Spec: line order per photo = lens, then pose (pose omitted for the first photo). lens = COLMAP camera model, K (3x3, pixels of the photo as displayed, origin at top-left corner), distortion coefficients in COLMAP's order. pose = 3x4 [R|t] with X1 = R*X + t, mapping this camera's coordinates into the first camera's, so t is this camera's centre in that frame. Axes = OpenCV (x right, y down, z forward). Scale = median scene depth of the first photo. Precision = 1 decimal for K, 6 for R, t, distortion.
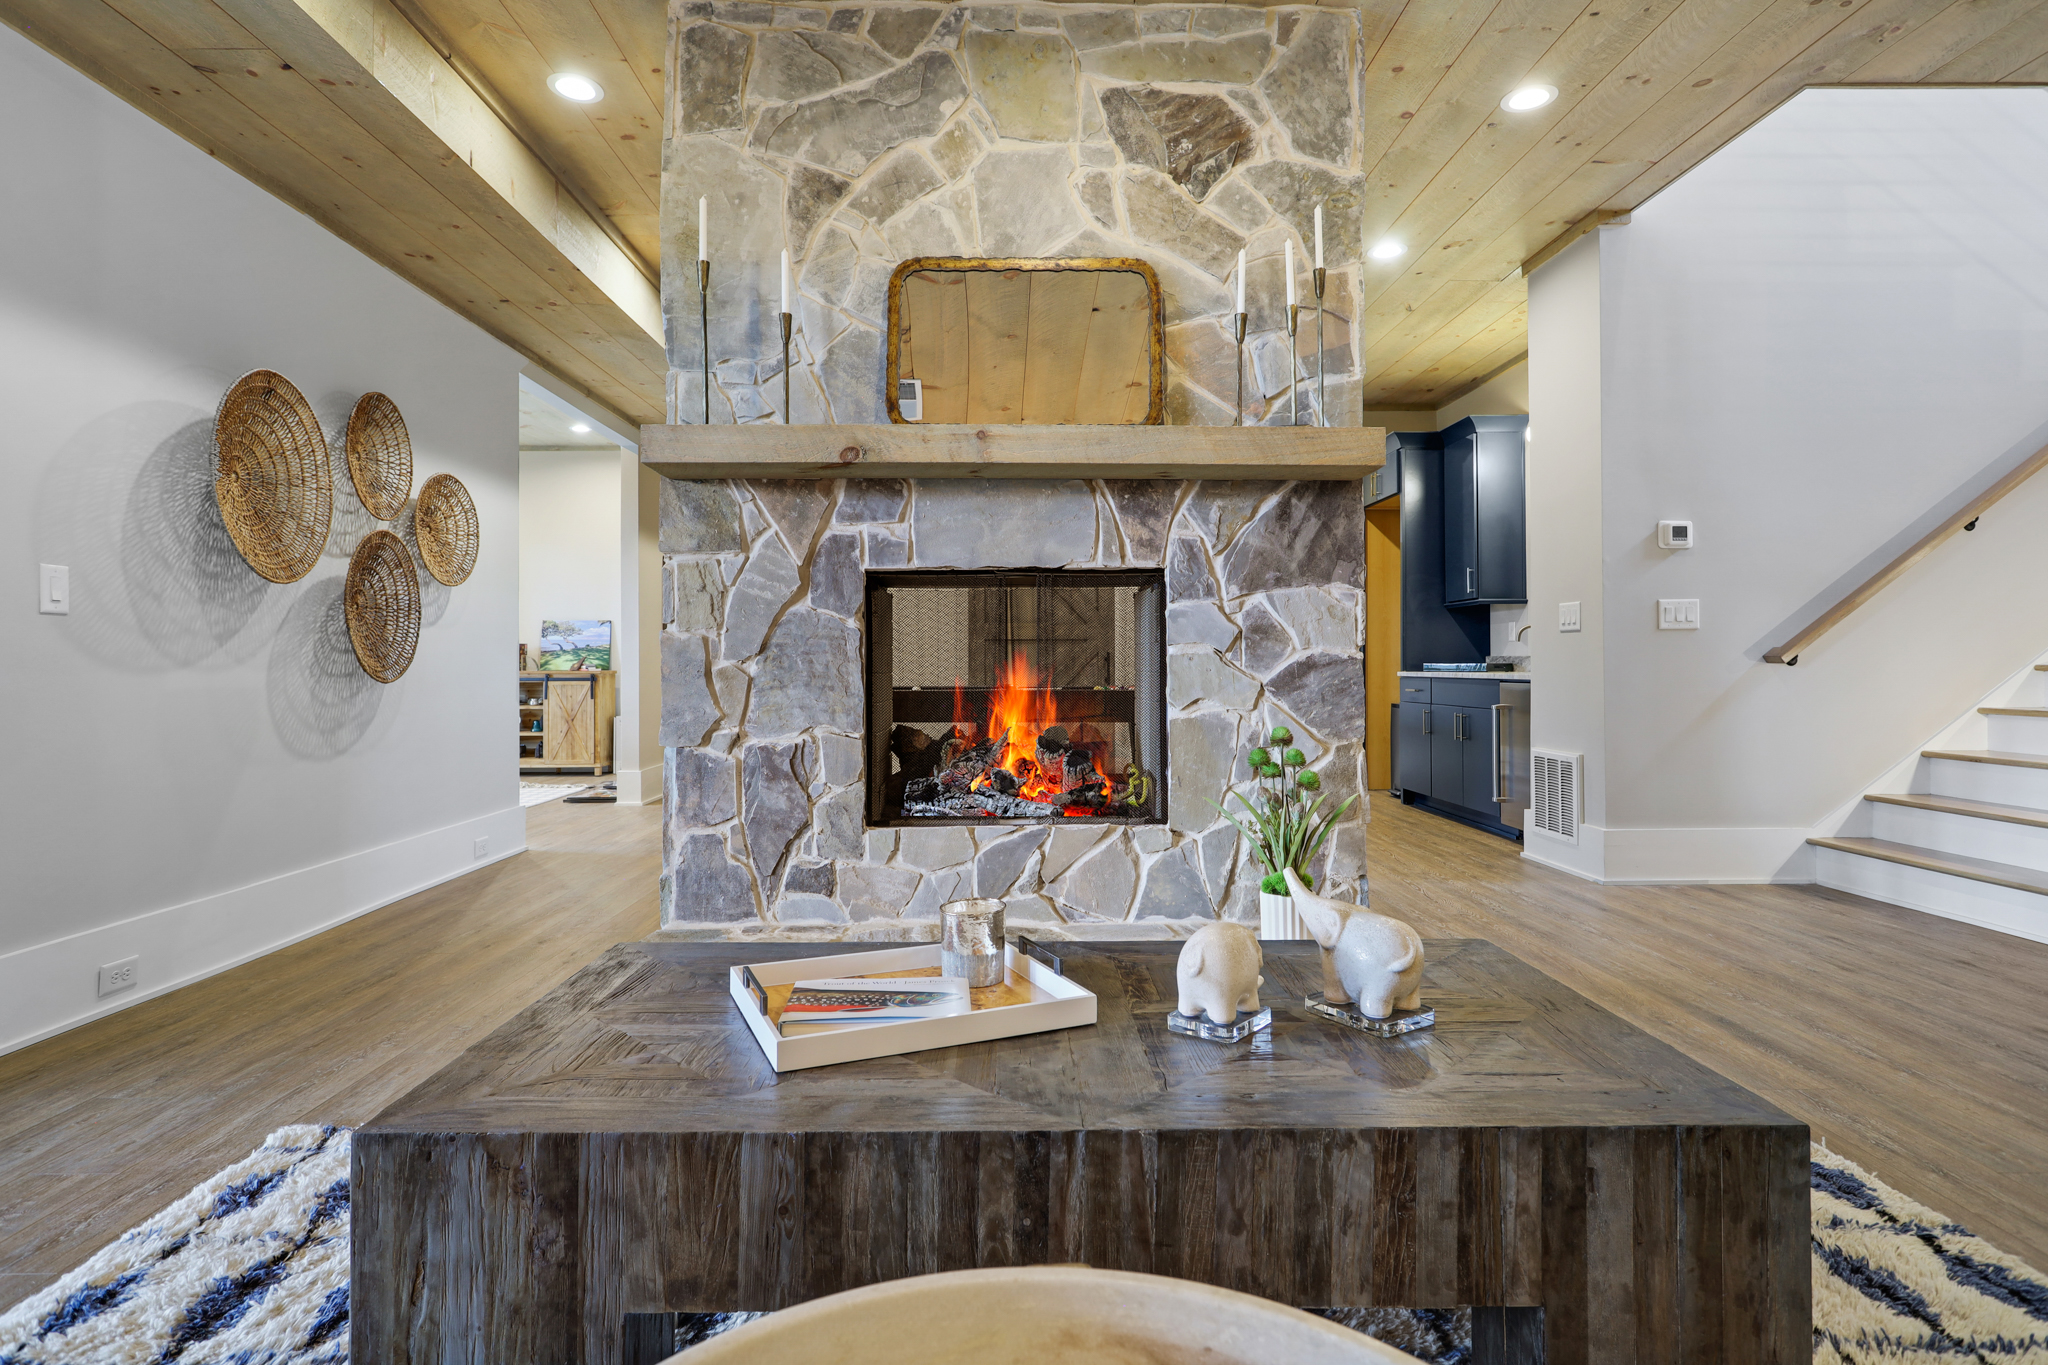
lens RADIAL K [[1072.2, 0, 1019.3], [0, 1072.2, 664.1], [0, 0, 1]] dist [-0.009169, 0.007285]
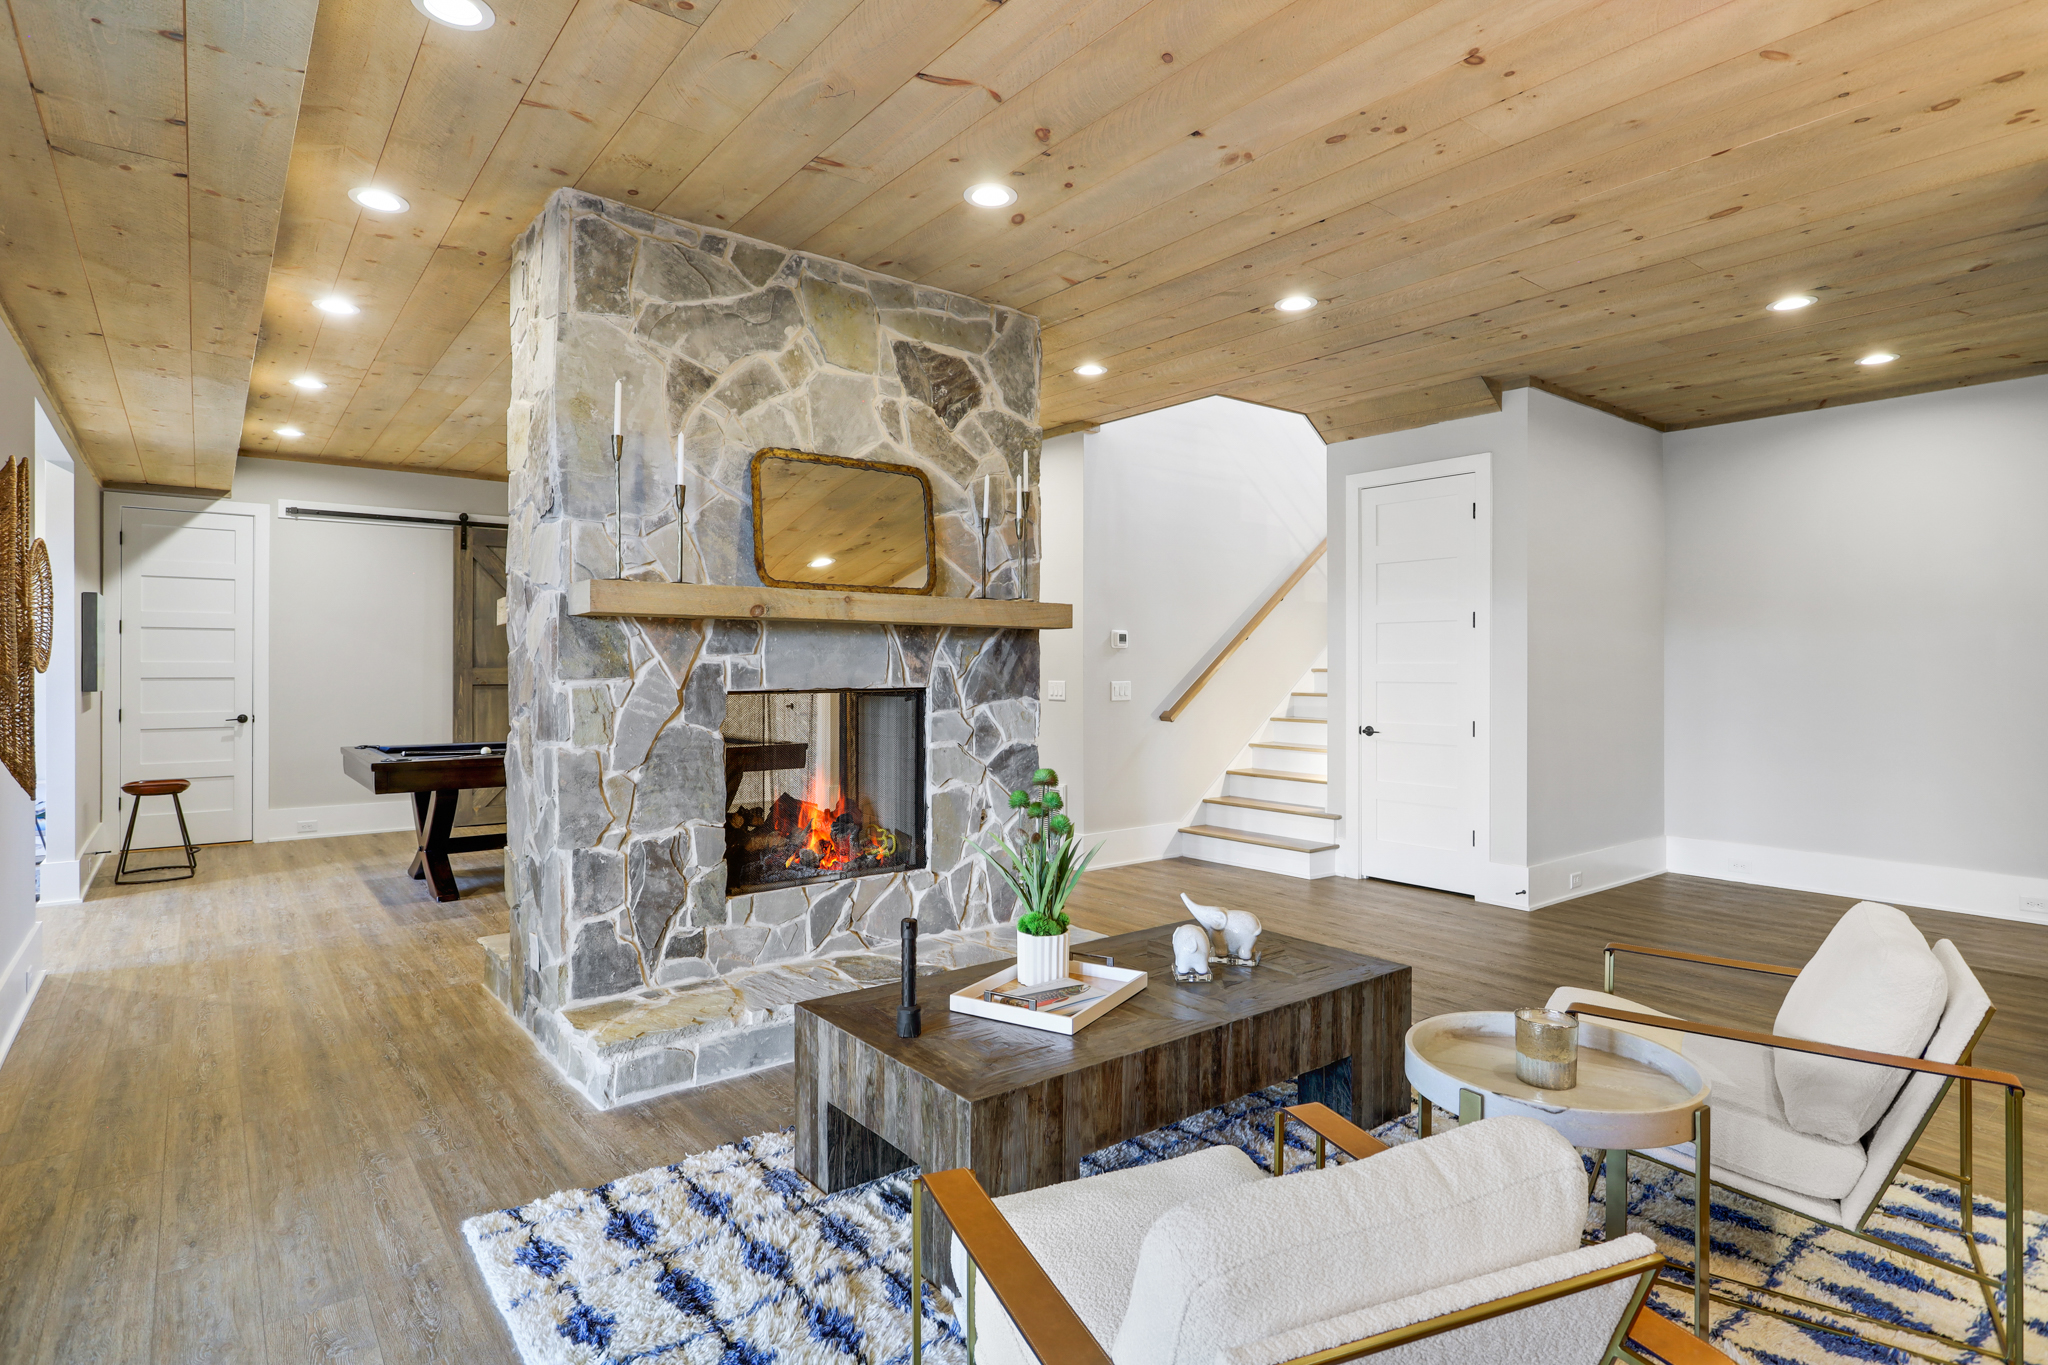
lens RADIAL K [[1072.2, 0, 1025.1], [0, 1072.2, 677.7], [0, 0, 1]] dist [-0.009169, 0.007285]
pose [[0.790480, -0.003425, 0.612478, -0.634229], [-0.005179, 0.999911, 0.012276, -0.121696], [-0.612466, -0.012876, 0.790392, -0.196630]]
